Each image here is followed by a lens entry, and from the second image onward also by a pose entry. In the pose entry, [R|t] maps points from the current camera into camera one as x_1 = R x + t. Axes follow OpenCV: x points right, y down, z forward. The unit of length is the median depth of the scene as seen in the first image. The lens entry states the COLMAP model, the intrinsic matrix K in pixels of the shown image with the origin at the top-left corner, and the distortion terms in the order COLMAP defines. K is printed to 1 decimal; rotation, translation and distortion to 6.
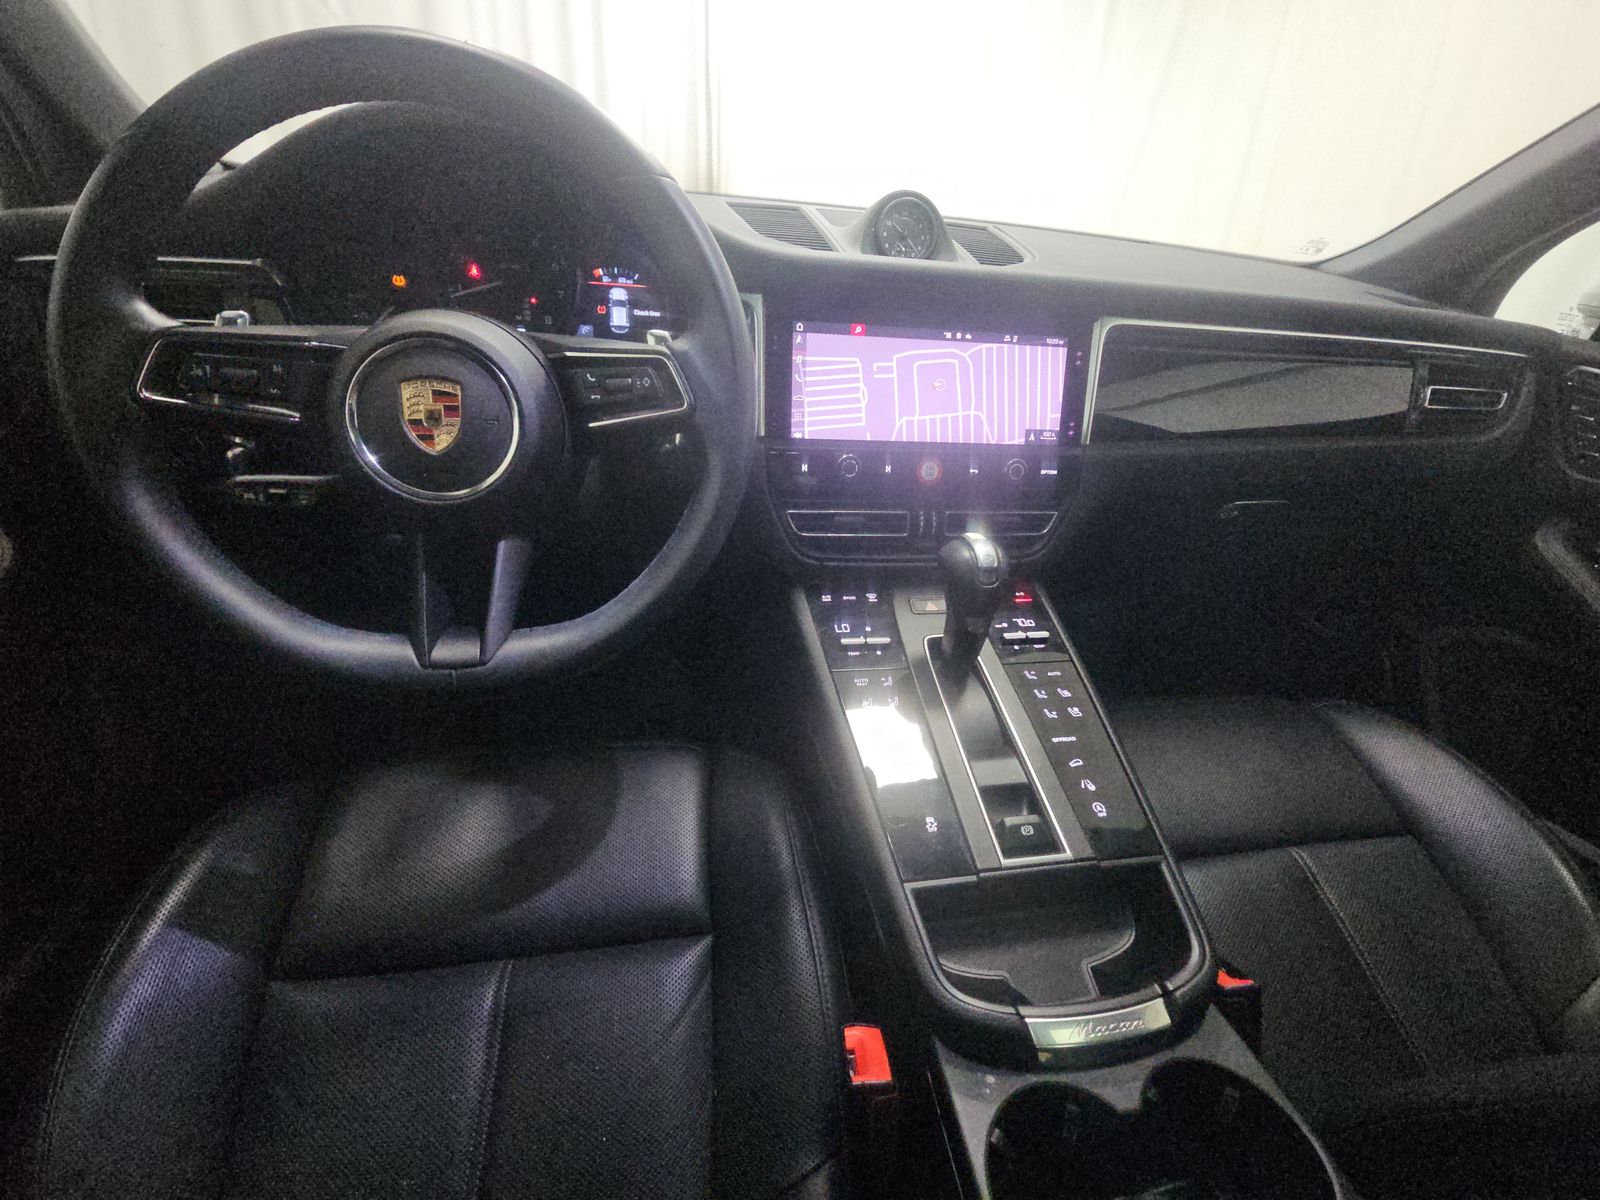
lens RADIAL K [[640.5, 0, 800.5], [0, 640.5, 599.4], [0, 0, 1]] dist [-0.001224, -0.000386]
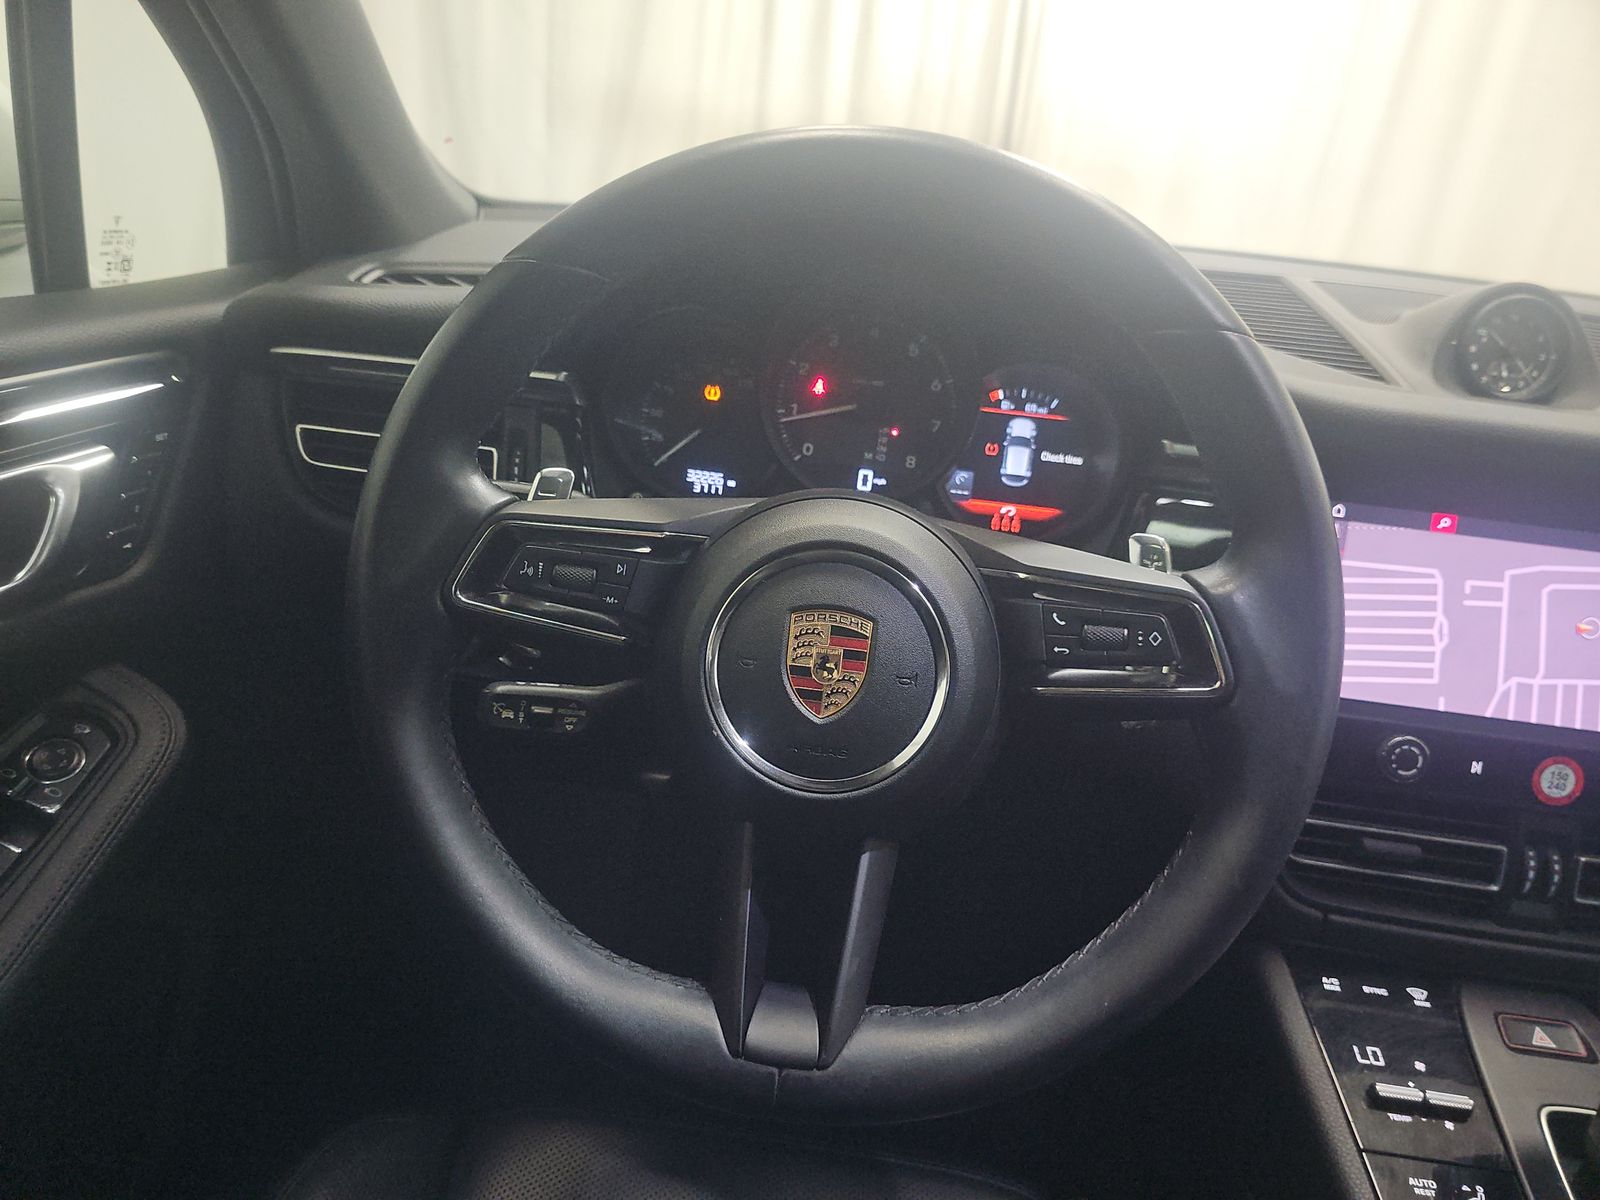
lens RADIAL K [[1055.0, 0, 793.6], [0, 1055.0, 609.9], [0, 0, 1]] dist [0.003944, -0.010217]
pose [[0.960927, 0.119876, -0.249496, -0.223093], [-0.158582, 0.977188, -0.141262, -0.118961], [0.226871, 0.175308, 0.958017, -0.022347]]
